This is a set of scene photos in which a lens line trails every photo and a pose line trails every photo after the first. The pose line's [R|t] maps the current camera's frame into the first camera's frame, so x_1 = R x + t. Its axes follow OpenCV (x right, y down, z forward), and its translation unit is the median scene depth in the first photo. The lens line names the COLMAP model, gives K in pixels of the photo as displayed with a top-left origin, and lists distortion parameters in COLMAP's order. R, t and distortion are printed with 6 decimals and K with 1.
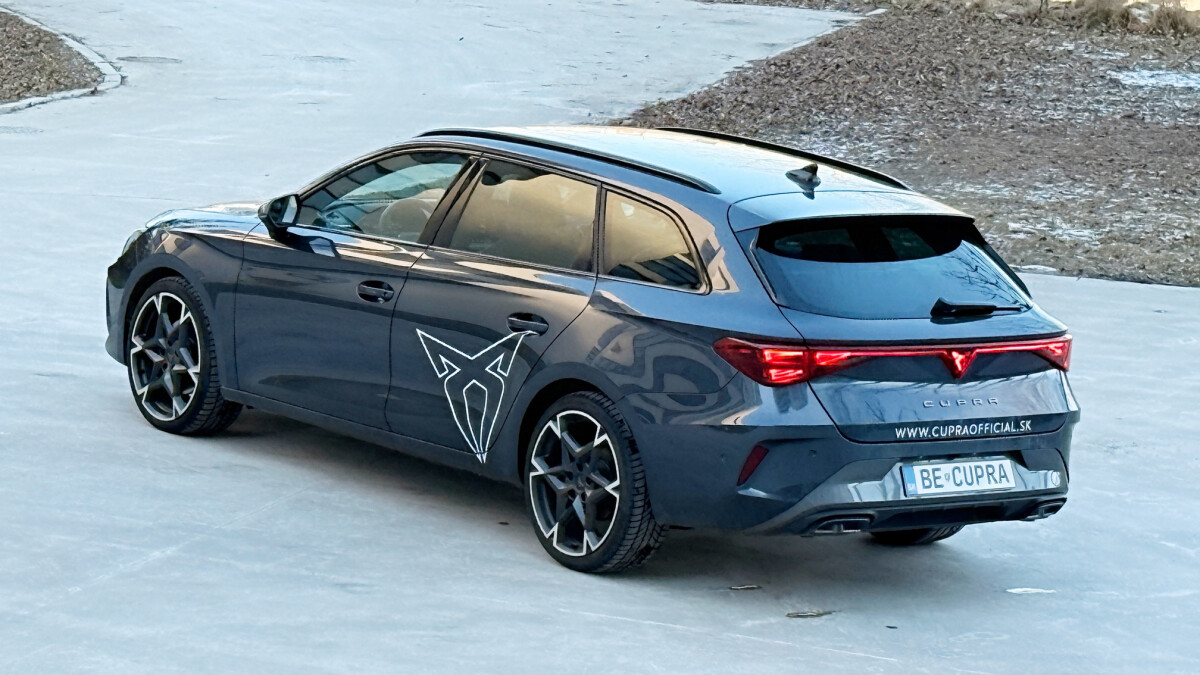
lens RADIAL K [[4101.1, 0, 600.0], [0, 4101.1, 337.5], [0, 0, 1]] dist [-0.010974, 1.401593]
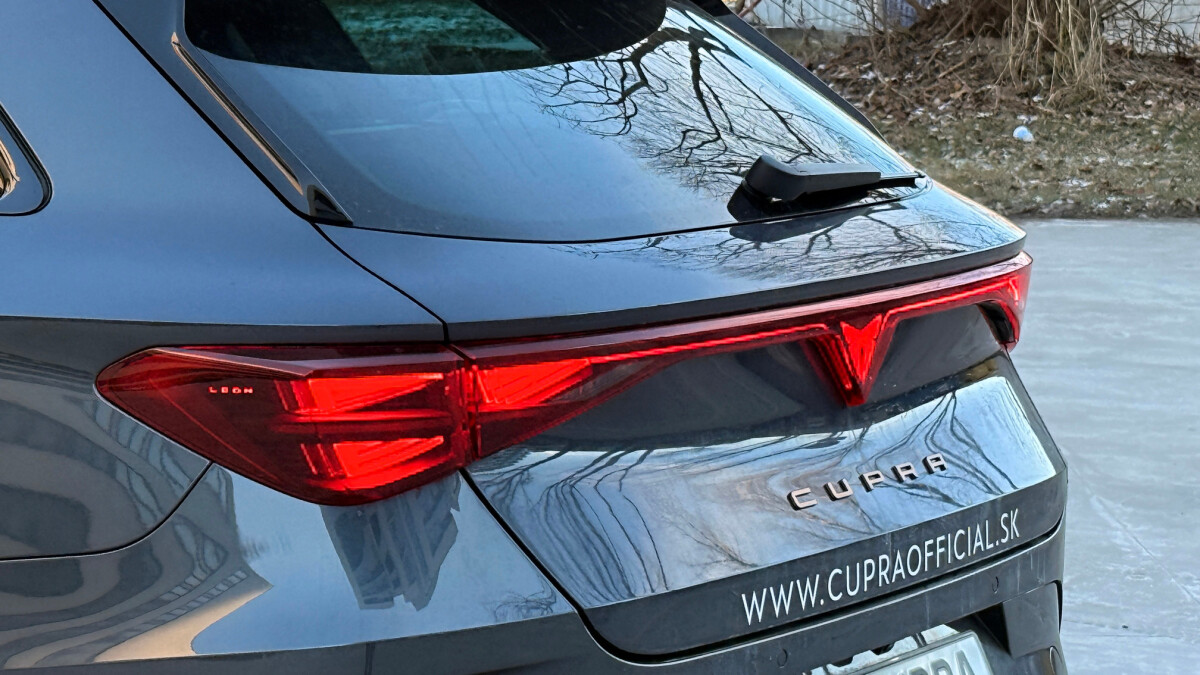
lens RADIAL K [[3743.4, 0, 600.0], [0, 3743.4, 337.5], [0, 0, 1]] dist [0.057470, -0.324882]
pose [[0.939834, -0.100563, 0.326495, -0.024105], [0.100794, 0.994775, 0.016256, -0.001811], [-0.326424, 0.017631, 0.945059, 0.727231]]
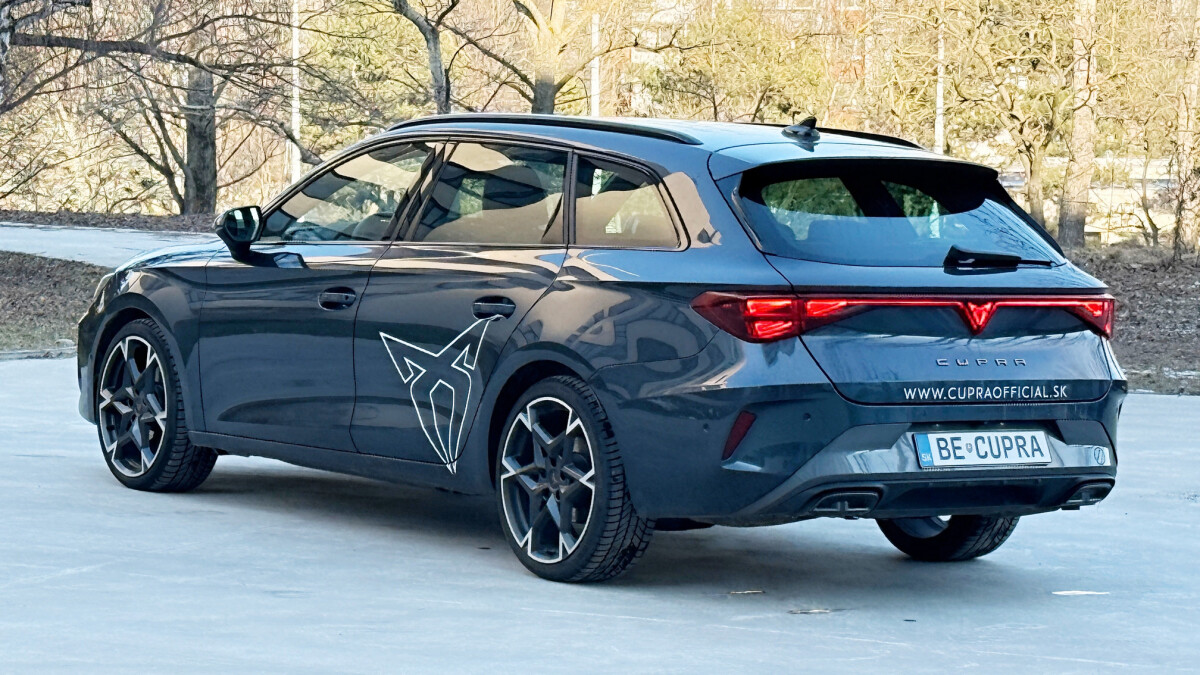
lens RADIAL K [[3743.4, 0, 600.0], [0, 3743.4, 337.5], [0, 0, 1]] dist [0.057470, -0.324882]
pose [[0.997864, -0.036793, -0.053972, 0.049899], [0.031787, 0.995358, -0.090846, 0.079272], [0.057064, 0.088936, 0.994401, 0.205137]]
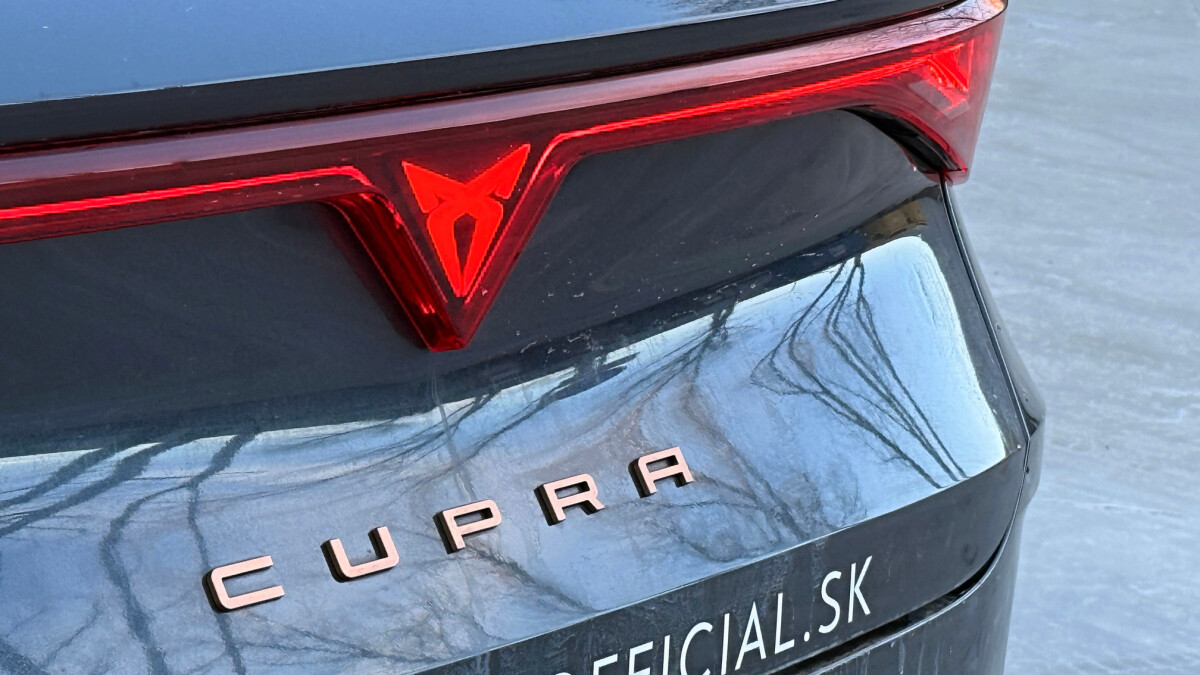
lens RADIAL K [[3743.4, 0, 600.0], [0, 3743.4, 337.5], [0, 0, 1]] dist [0.057470, -0.324882]
pose [[0.970081, -0.050837, 0.237397, 0.062637], [0.021960, 0.992196, 0.122735, -0.005177], [-0.241784, -0.113850, 0.963628, 0.871461]]
